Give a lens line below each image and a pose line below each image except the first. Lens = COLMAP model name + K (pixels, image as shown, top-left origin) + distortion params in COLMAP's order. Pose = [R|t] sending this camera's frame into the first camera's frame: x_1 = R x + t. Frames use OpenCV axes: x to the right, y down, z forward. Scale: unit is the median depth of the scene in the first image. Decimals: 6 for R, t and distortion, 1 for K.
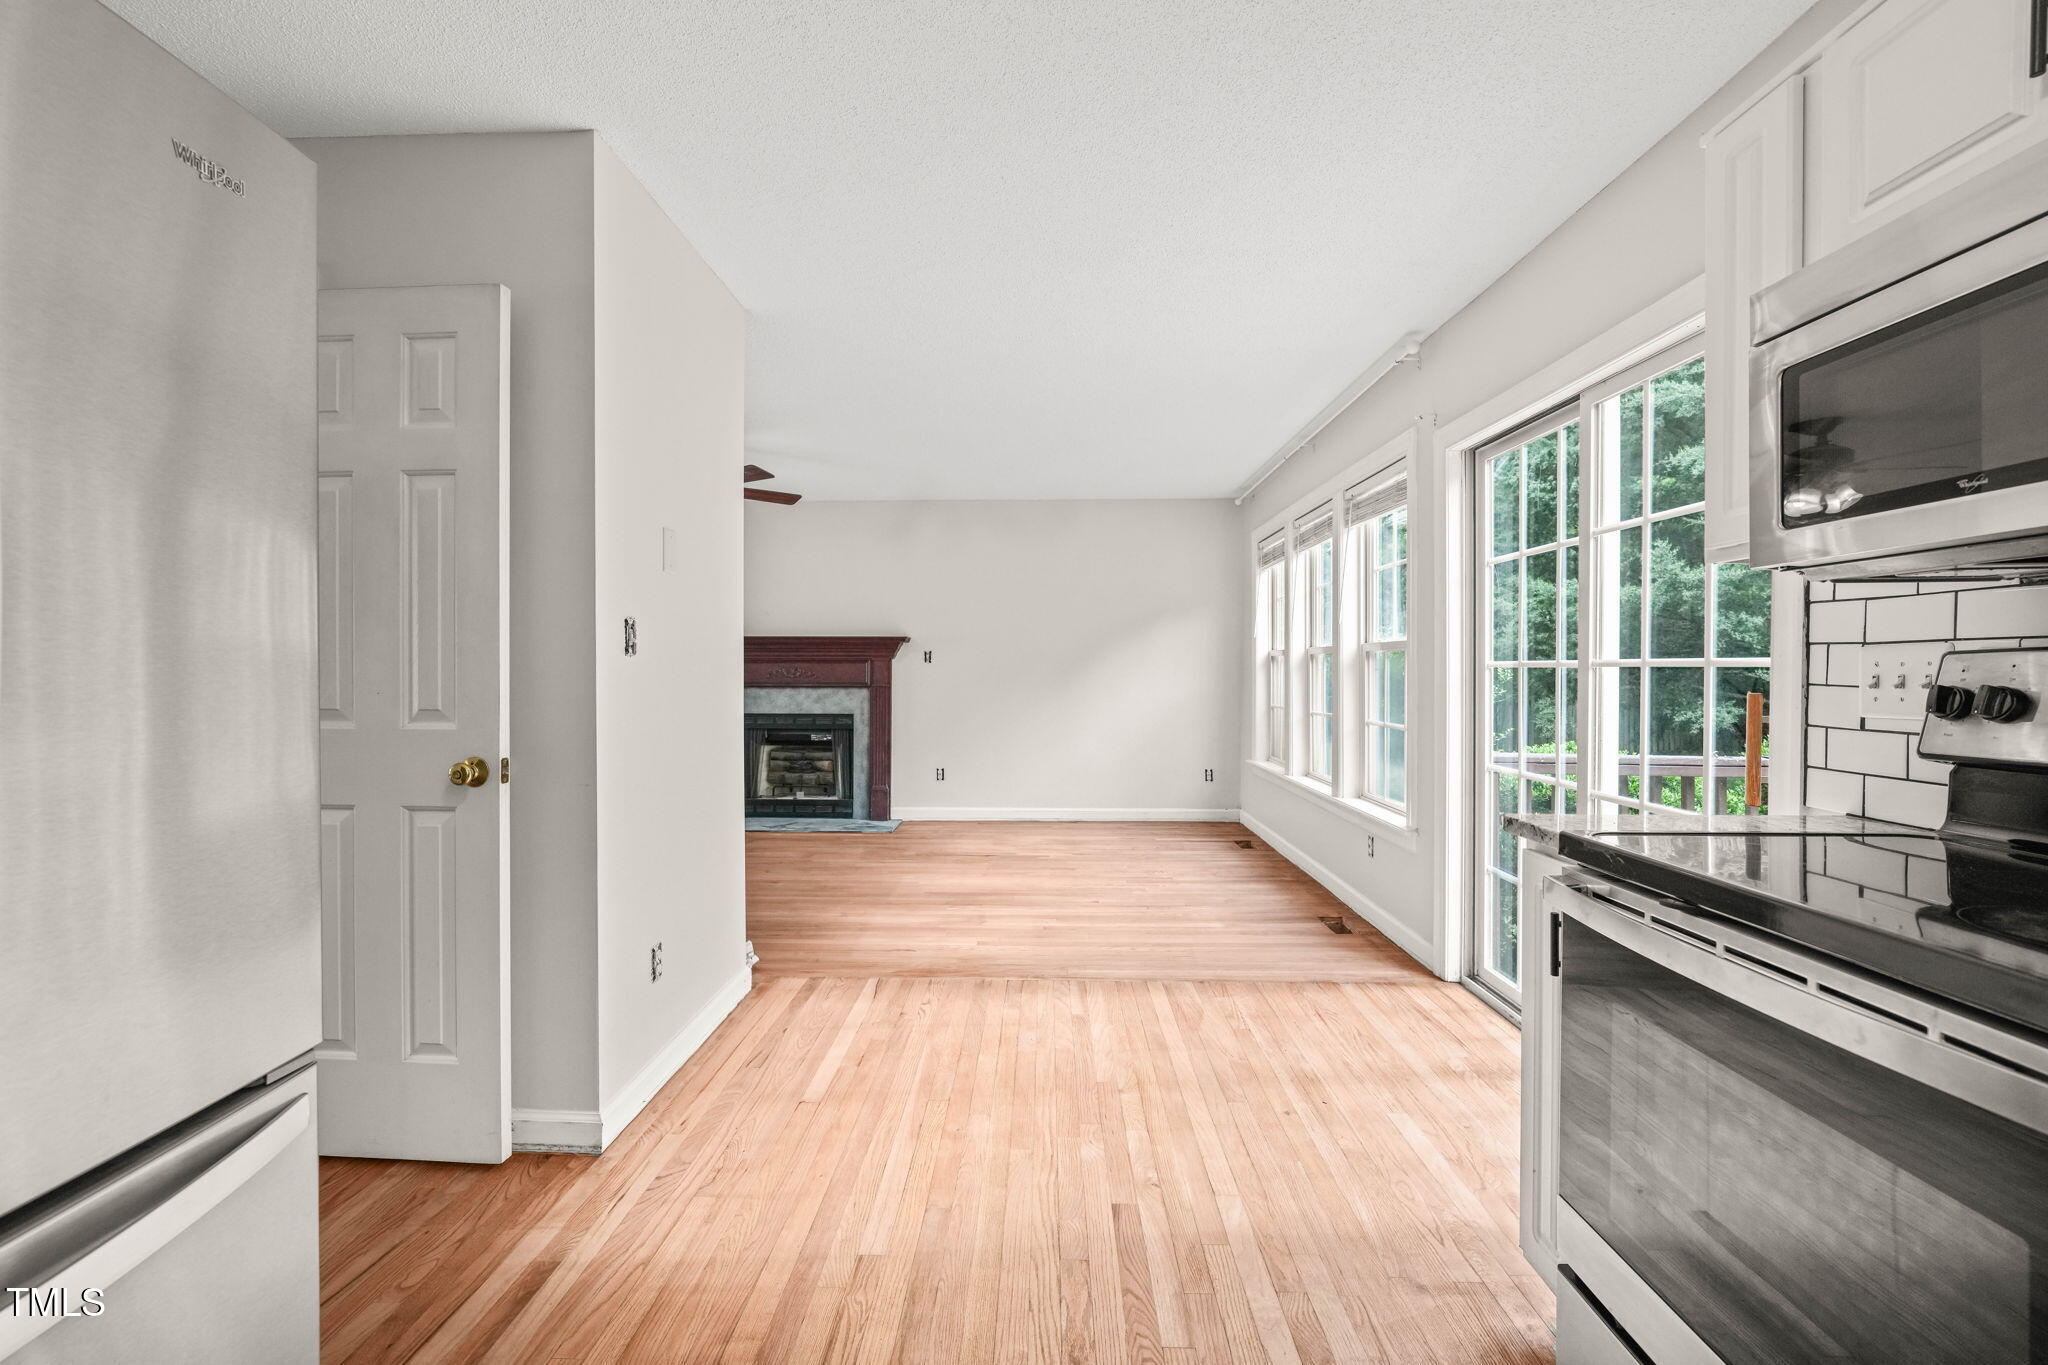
lens RADIAL K [[868.9, 0, 1010.5], [0, 868.9, 677.7], [0, 0, 1]] dist [-0.007057, 0.001289]
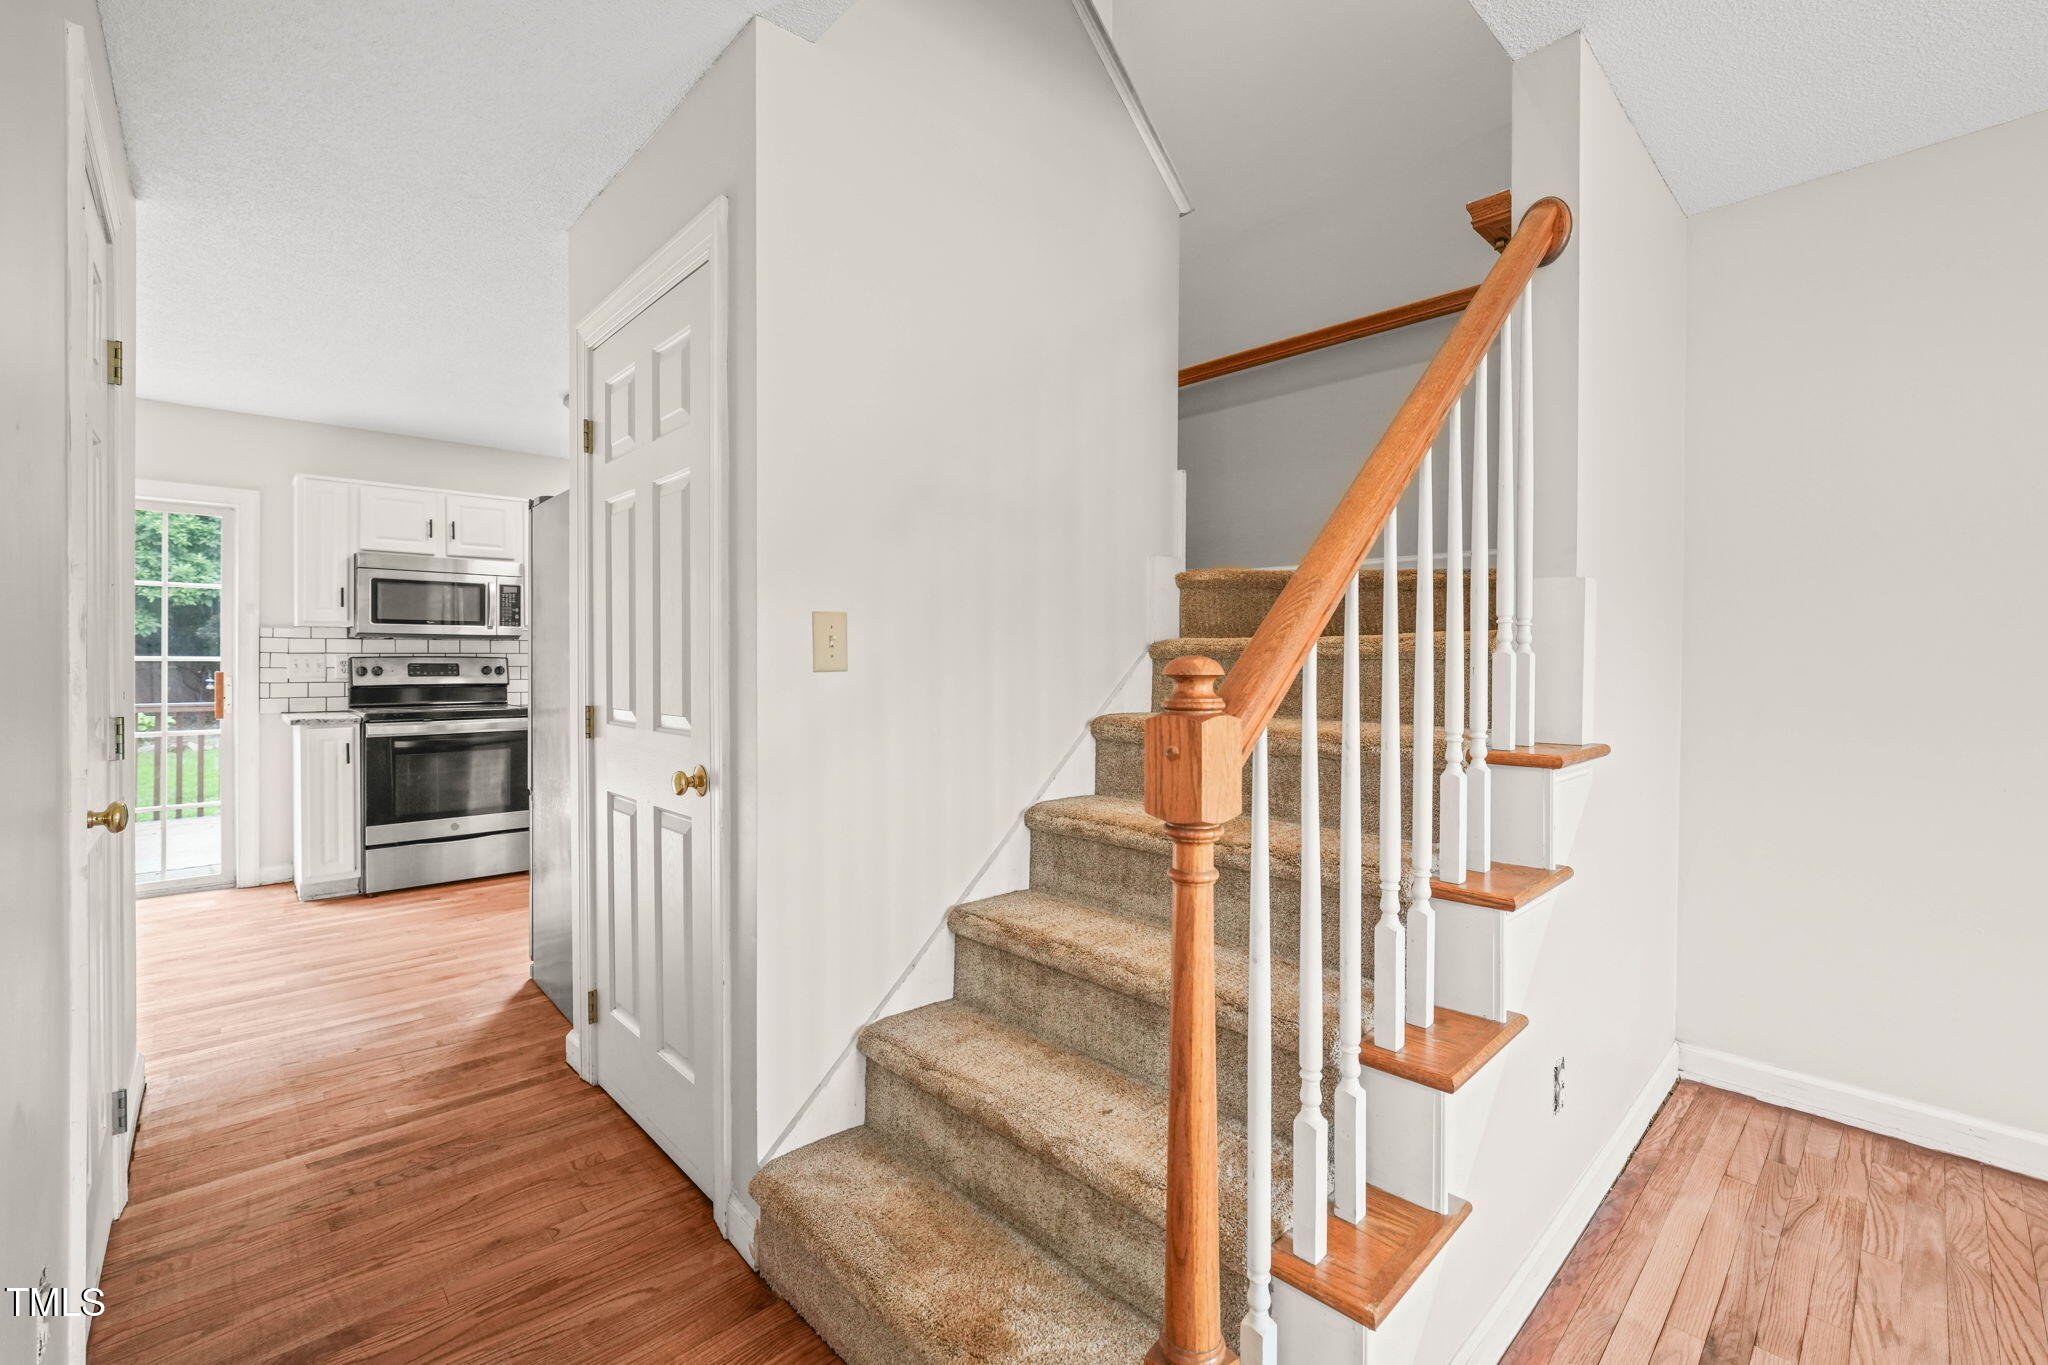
lens RADIAL K [[868.9, 0, 1048.4], [0, 868.9, 660.7], [0, 0, 1]] dist [-0.007057, 0.001289]
pose [[-0.737197, -0.006582, 0.675645, -1.370098], [0.003181, 0.999908, 0.013211, -0.021099], [-0.675670, 0.011888, -0.737108, 0.666160]]
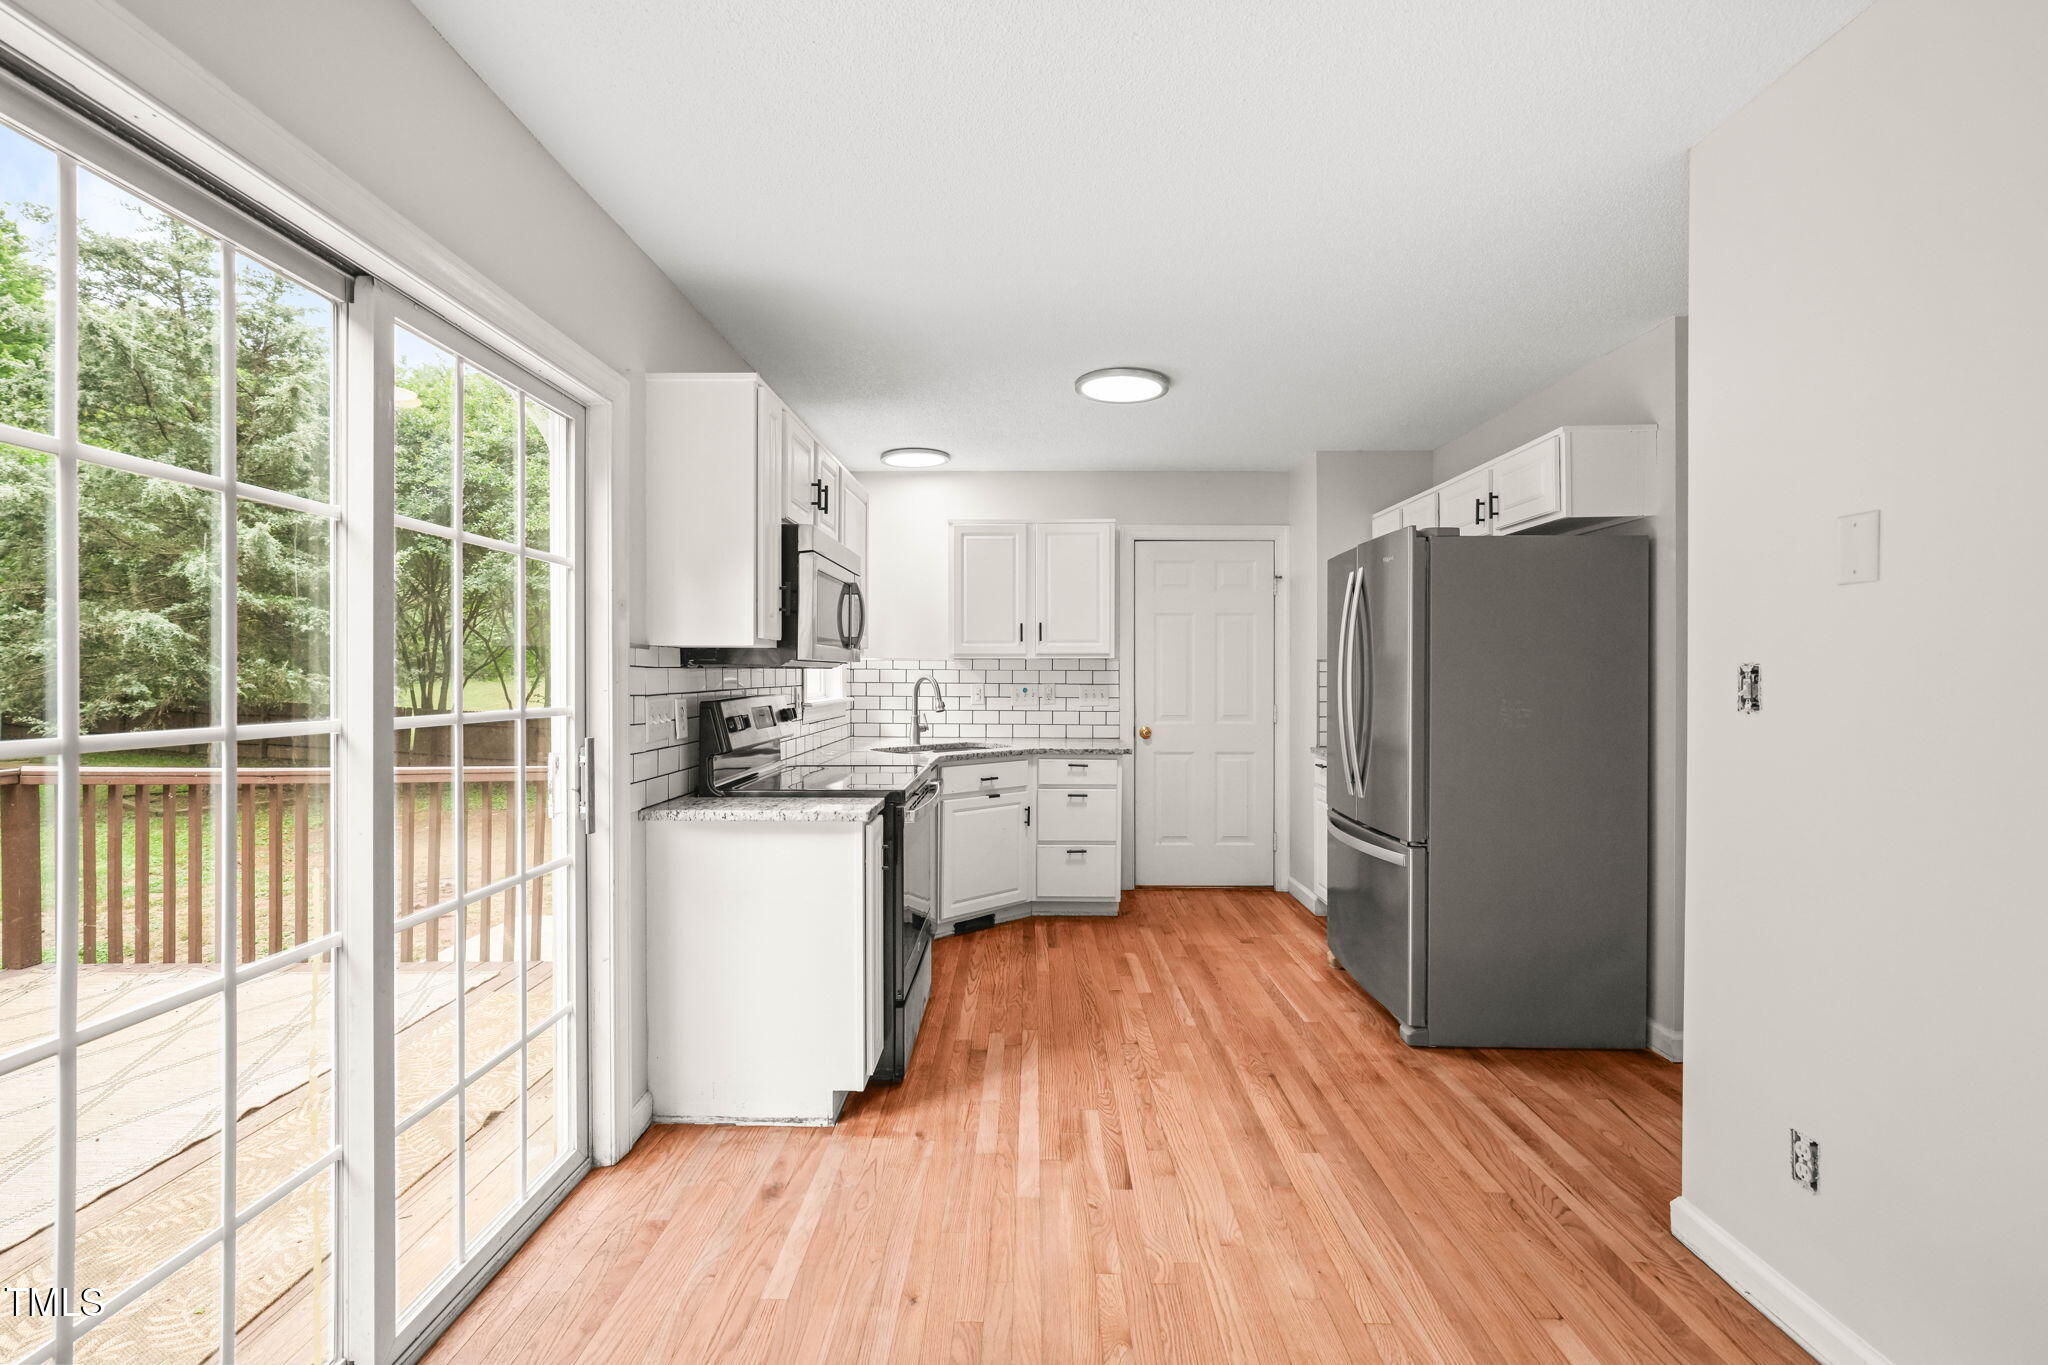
lens RADIAL K [[868.9, 0, 1030.8], [0, 868.9, 679.4], [0, 0, 1]] dist [-0.007057, 0.001289]
pose [[-0.998963, -0.000581, -0.045515, 0.174112], [-0.001276, 0.999883, 0.015238, -0.044951], [0.045501, 0.015280, -0.998847, 1.217261]]
